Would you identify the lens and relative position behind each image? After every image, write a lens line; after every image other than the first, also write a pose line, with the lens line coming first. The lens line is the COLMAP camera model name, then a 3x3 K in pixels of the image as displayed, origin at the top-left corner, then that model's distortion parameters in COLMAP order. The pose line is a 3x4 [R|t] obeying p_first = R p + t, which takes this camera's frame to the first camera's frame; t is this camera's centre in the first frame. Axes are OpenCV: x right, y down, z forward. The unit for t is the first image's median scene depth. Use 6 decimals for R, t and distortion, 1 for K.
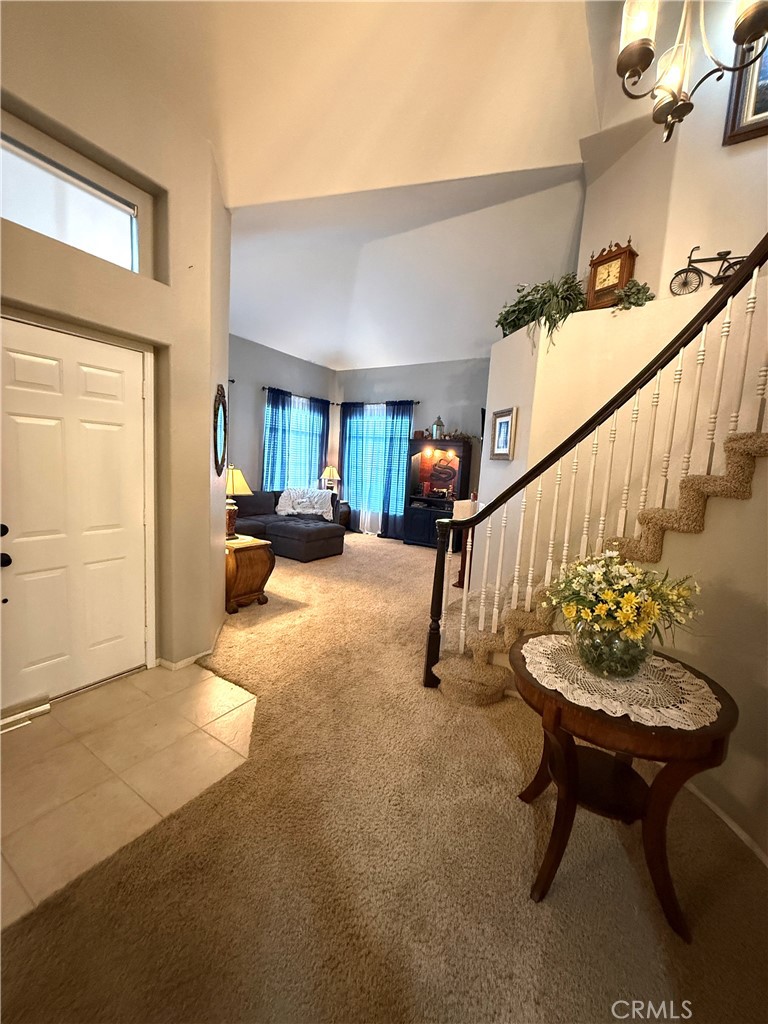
lens RADIAL K [[408.1, 0, 384.0], [0, 408.1, 512.0], [0, 0, 1]] dist [-0.001811, -0.000428]
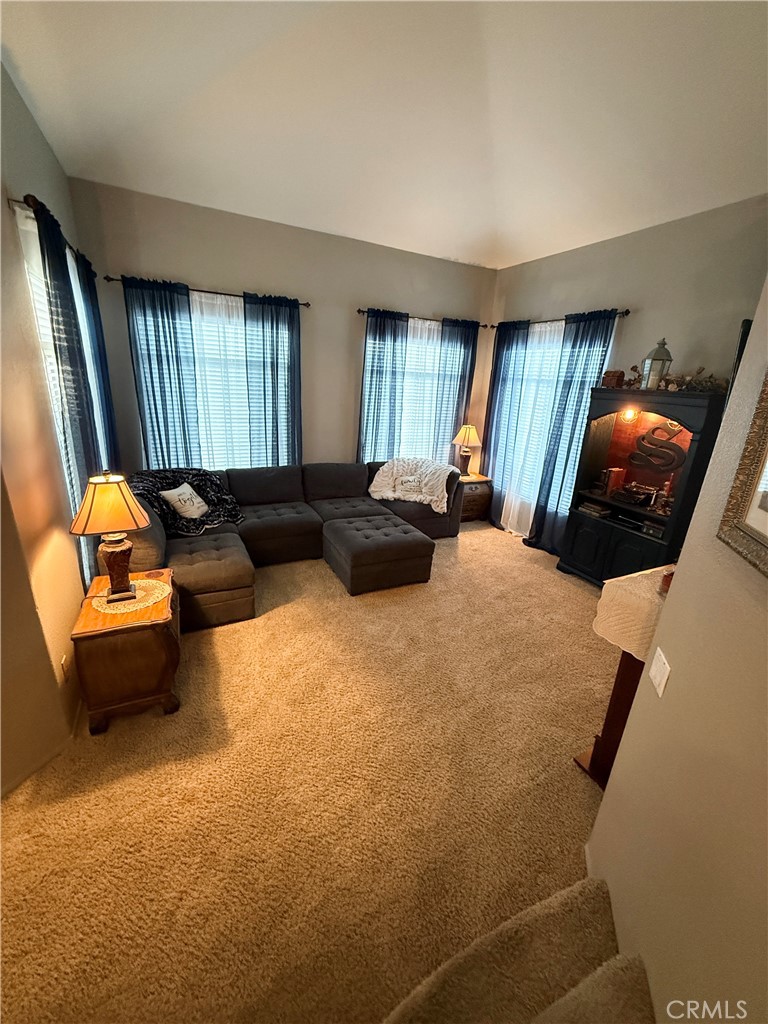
lens RADIAL K [[408.1, 0, 384.0], [0, 408.1, 512.0], [0, 0, 1]] dist [-0.001811, -0.000428]
pose [[0.857978, 0.148983, -0.491607, 0.114026], [-0.063652, 0.980477, 0.186048, -0.099227], [0.509728, -0.128333, 0.850710, 0.379552]]
